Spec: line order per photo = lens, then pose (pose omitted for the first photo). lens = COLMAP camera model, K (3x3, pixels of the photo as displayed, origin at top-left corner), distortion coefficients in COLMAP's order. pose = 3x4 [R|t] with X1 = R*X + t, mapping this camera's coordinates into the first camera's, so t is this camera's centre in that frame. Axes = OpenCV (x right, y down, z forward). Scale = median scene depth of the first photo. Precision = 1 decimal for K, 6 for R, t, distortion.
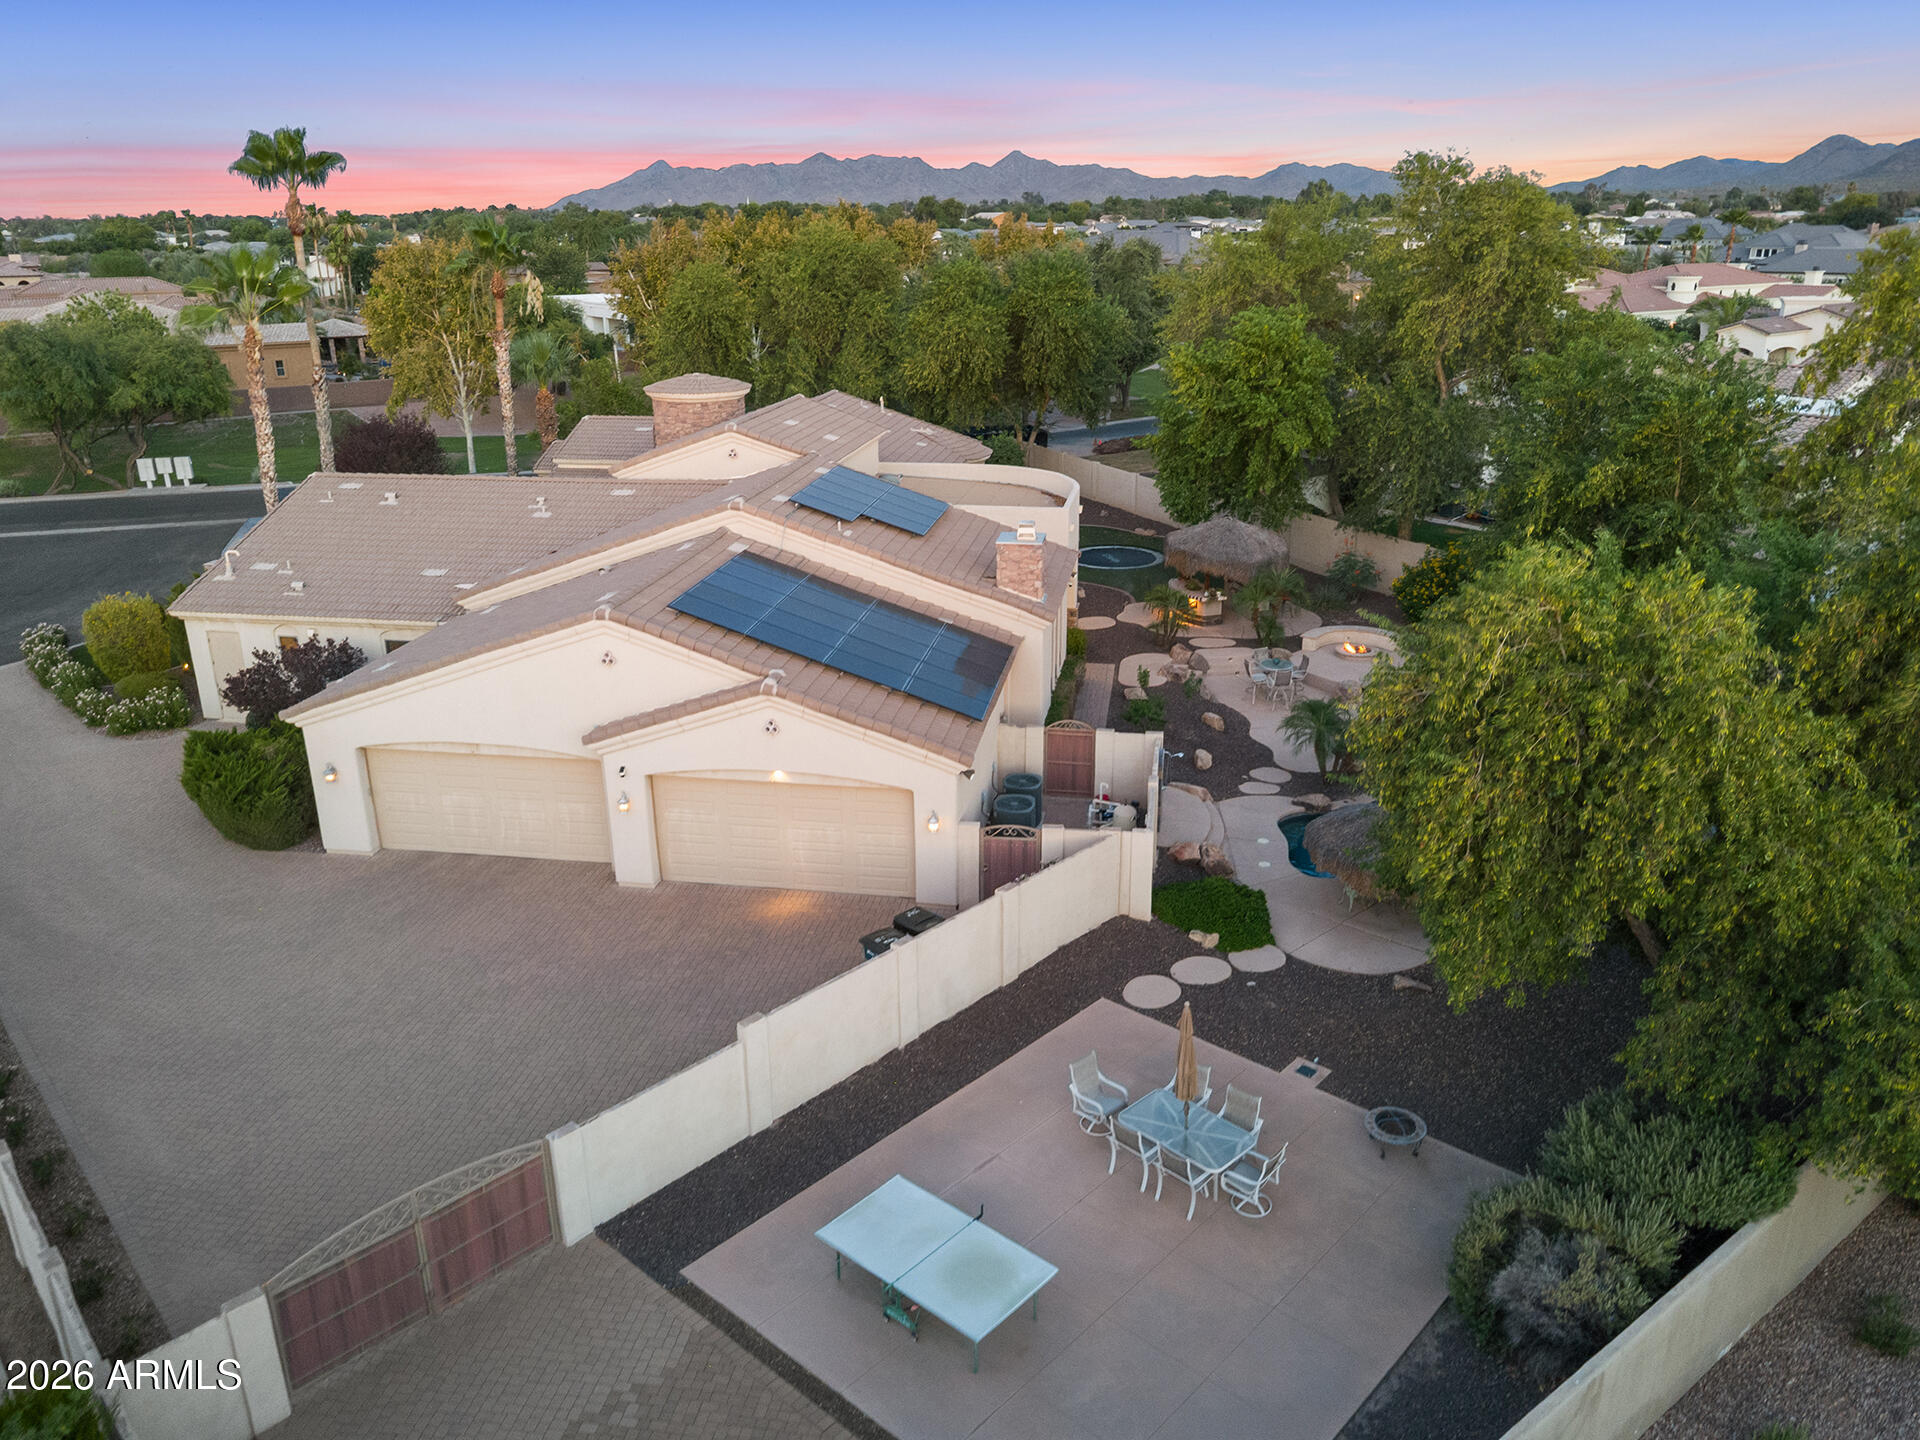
lens RADIAL K [[1380.9, 0, 960.0], [0, 1380.9, 720.0], [0, 0, 1]] dist [0.002564, 0.000409]
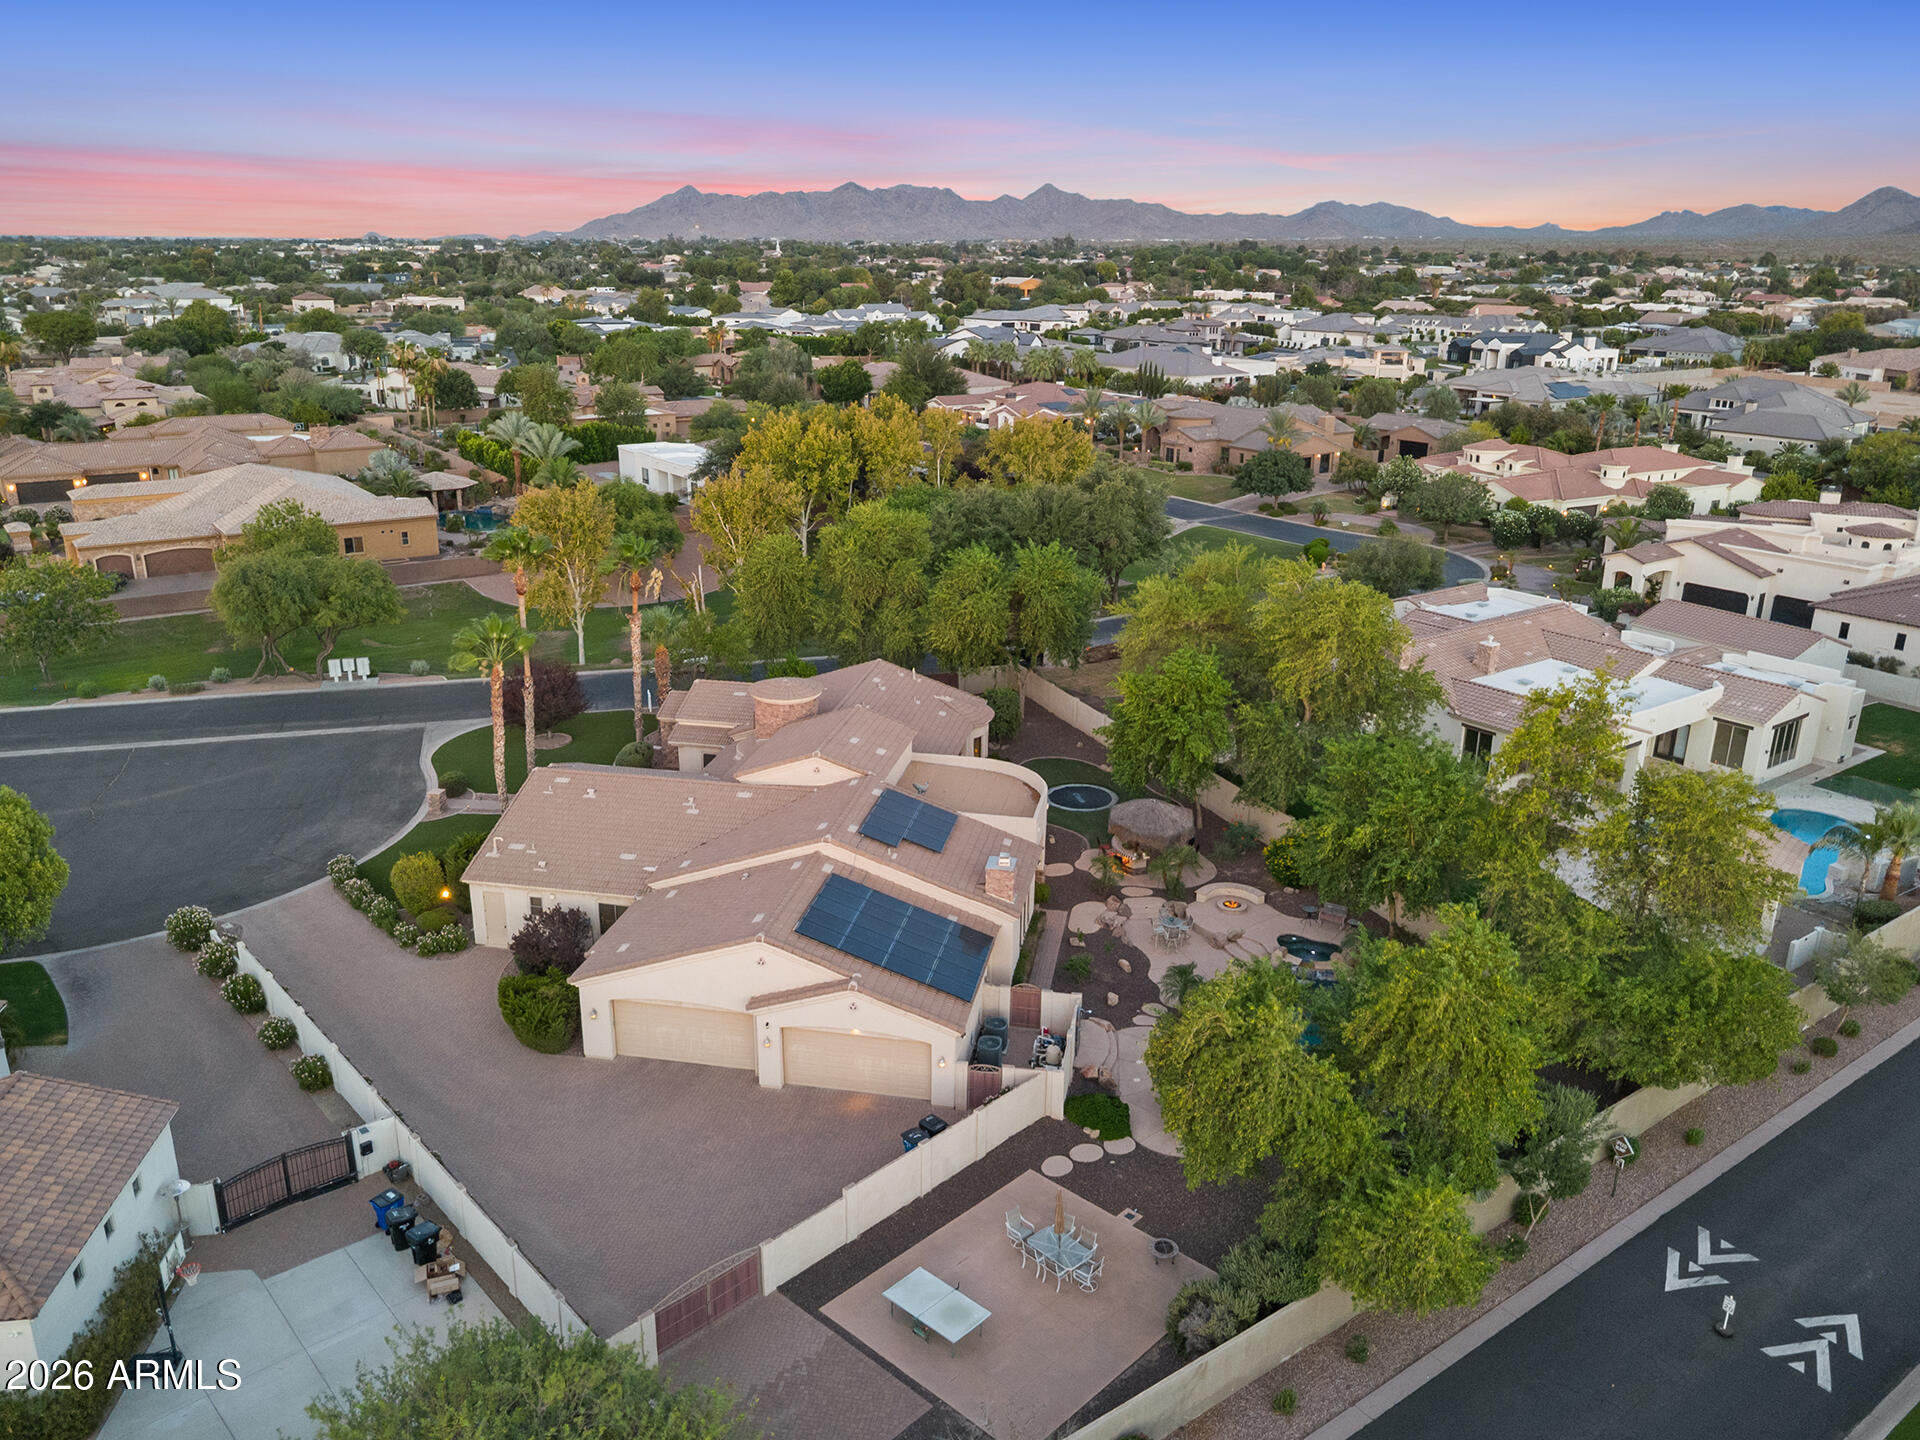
lens RADIAL K [[1411.4, 0, 957.2], [0, 1411.4, 733.7], [0, 0, 1]] dist [0.001632, 0.002760]
pose [[0.999586, 0.024859, -0.014500, 0.015048], [-0.025110, 0.999533, -0.017396, -0.295737], [0.014061, 0.017752, 0.999744, -0.772614]]
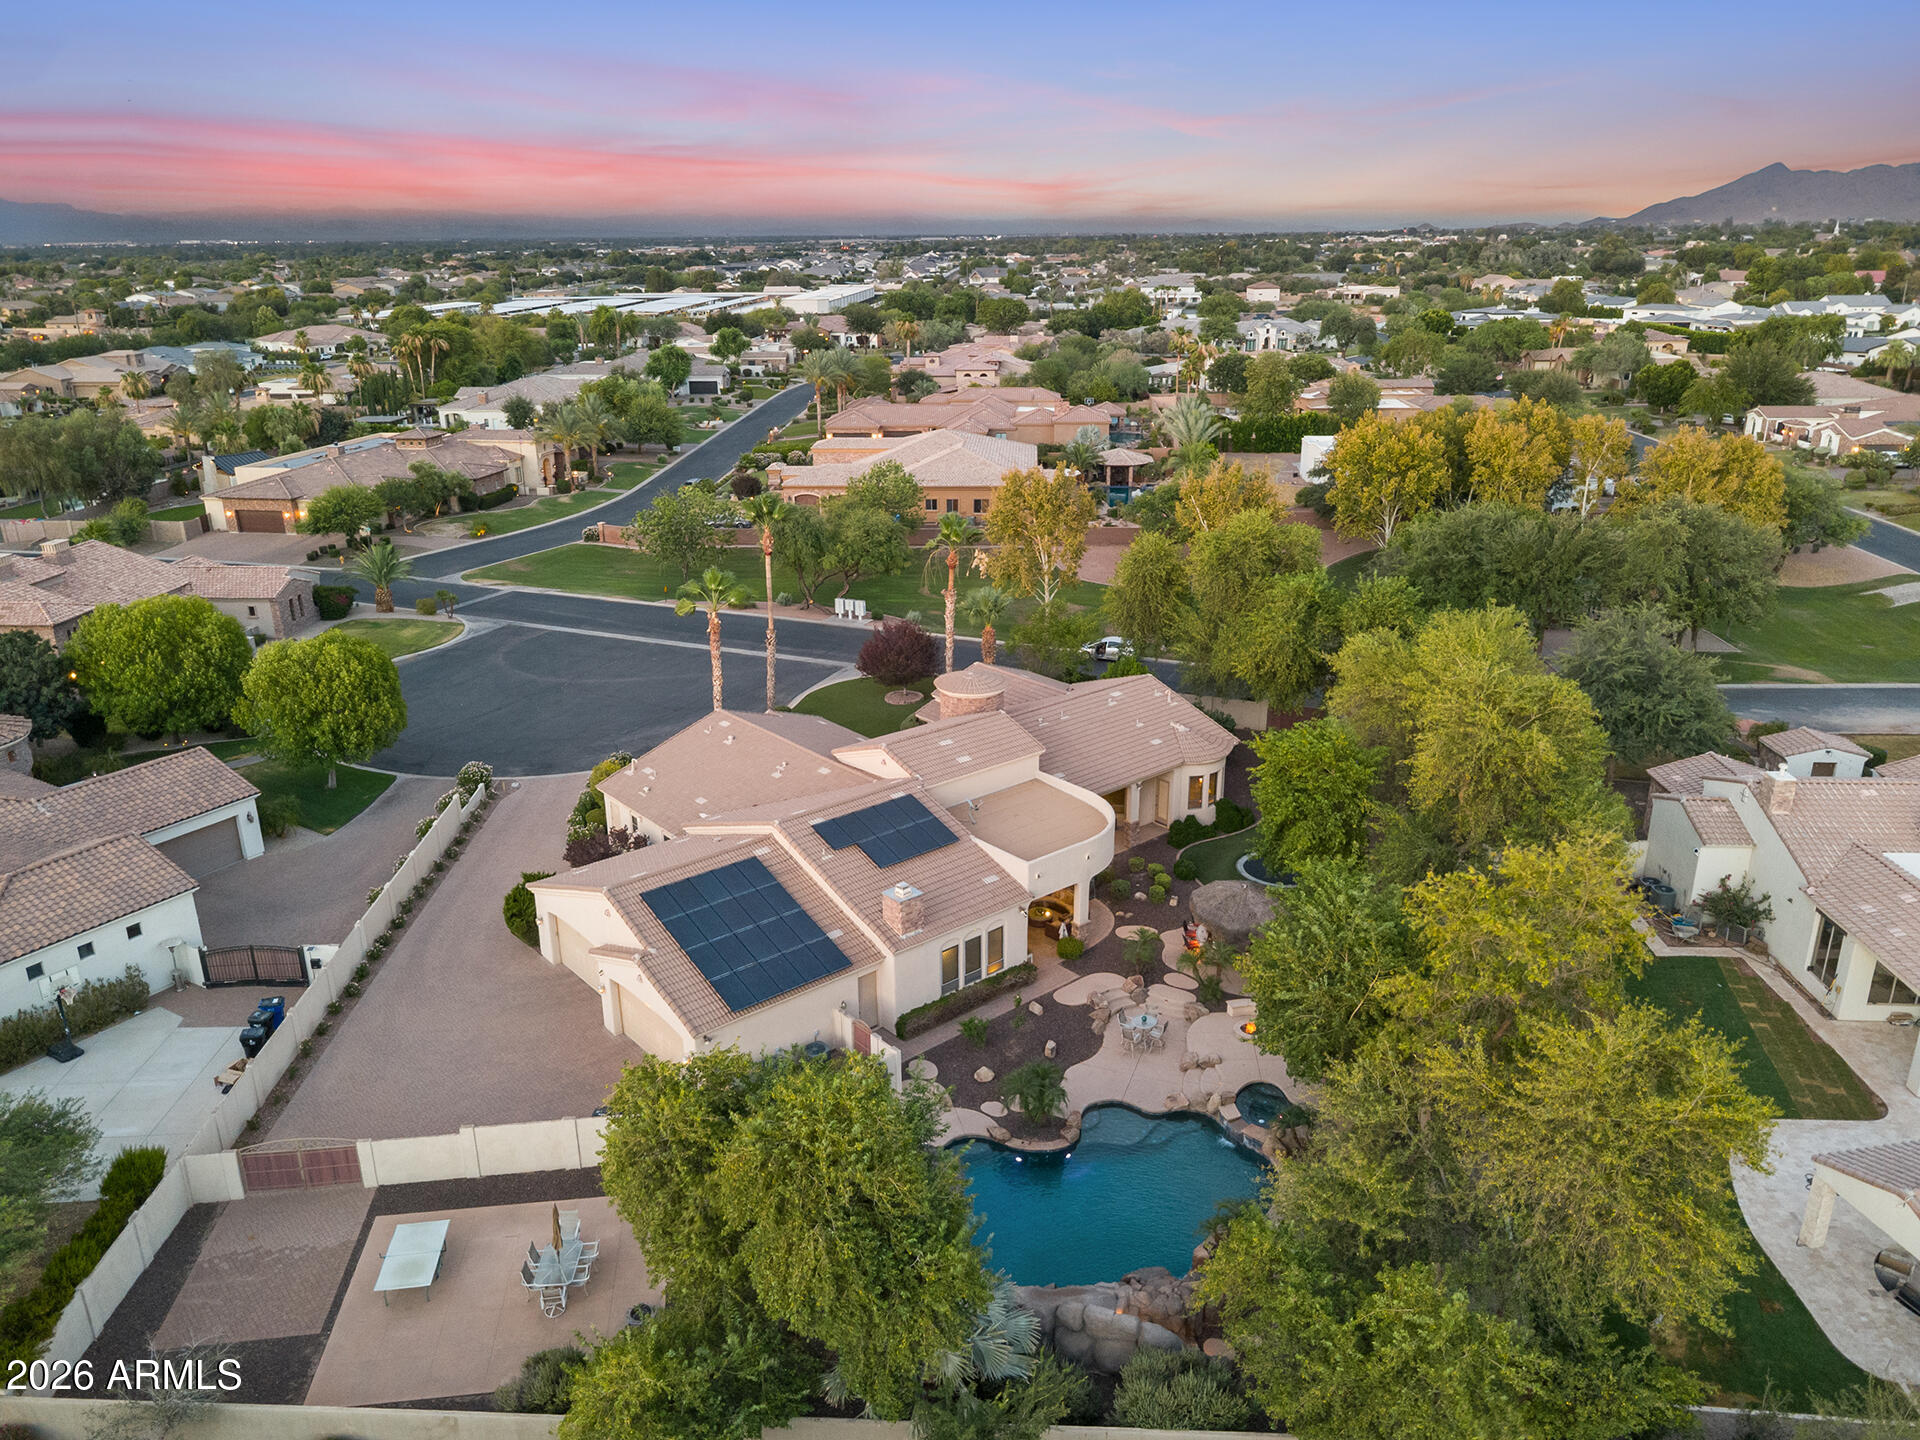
lens RADIAL K [[1380.9, 0, 960.0], [0, 1380.9, 720.0], [0, 0, 1]] dist [0.002564, 0.000409]
pose [[0.764426, 0.215610, -0.607590, 1.138547], [-0.219333, 0.973179, 0.069395, -0.508938], [0.606256, 0.080217, 0.791214, -0.209145]]
